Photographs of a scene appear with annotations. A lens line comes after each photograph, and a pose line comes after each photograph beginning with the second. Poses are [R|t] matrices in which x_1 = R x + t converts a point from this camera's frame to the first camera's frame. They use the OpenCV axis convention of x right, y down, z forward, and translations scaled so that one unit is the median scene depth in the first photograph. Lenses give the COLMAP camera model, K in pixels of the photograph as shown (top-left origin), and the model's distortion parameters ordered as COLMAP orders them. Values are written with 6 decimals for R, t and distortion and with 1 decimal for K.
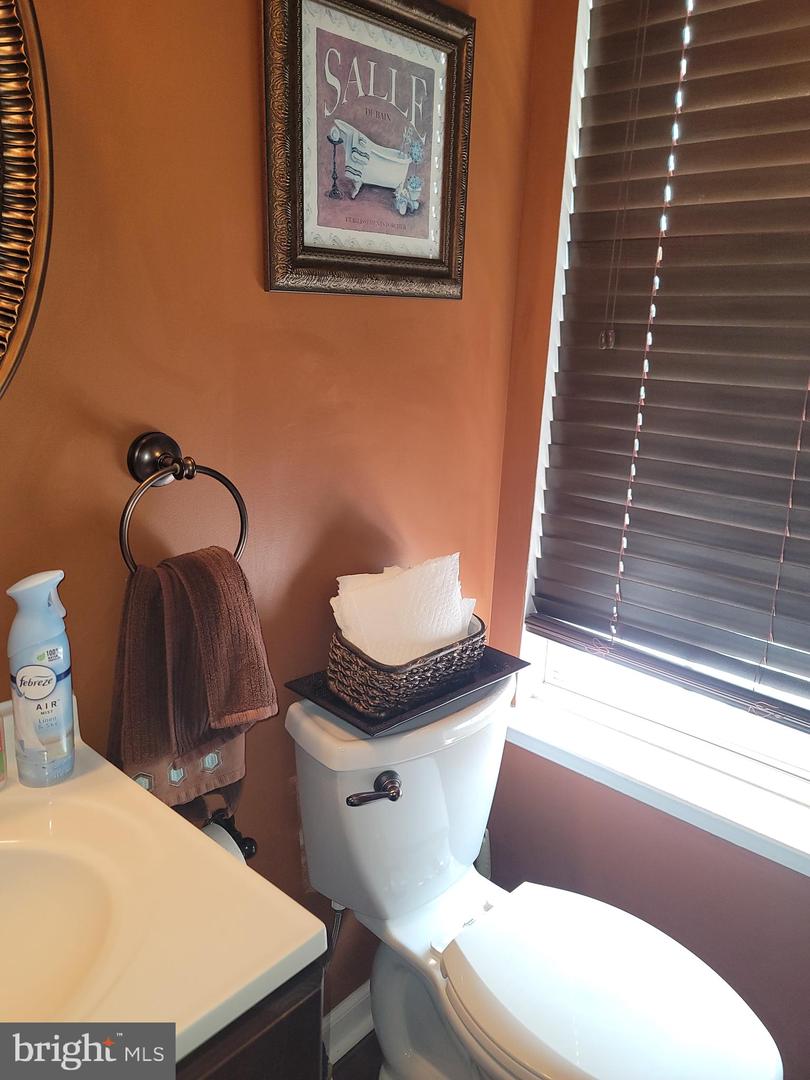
lens RADIAL K [[769.7, 0, 405.0], [0, 769.7, 540.0], [0, 0, 1]] dist [0.074607, -0.060756]
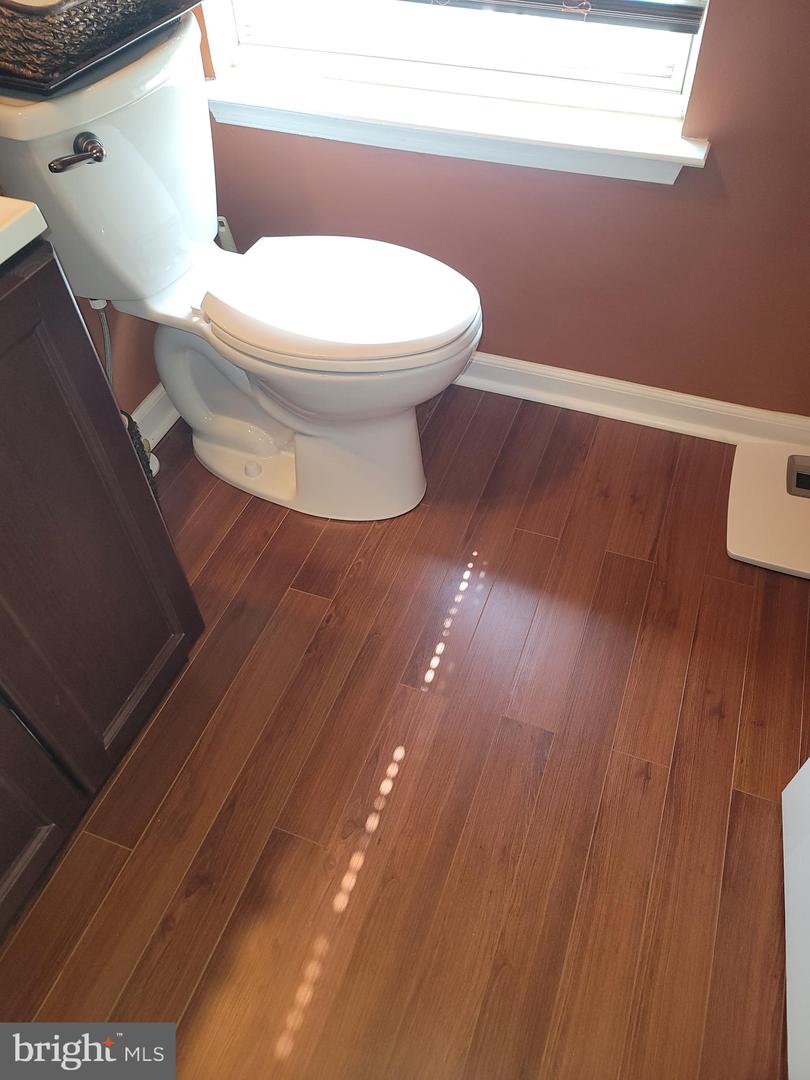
lens RADIAL K [[769.7, 0, 405.0], [0, 769.7, 540.0], [0, 0, 1]] dist [0.074607, -0.060756]
pose [[0.936212, -0.309309, 0.166839, 0.045030], [0.168041, 0.810942, 0.560478, 0.312782], [-0.308658, -0.496691, 0.811190, -0.222326]]
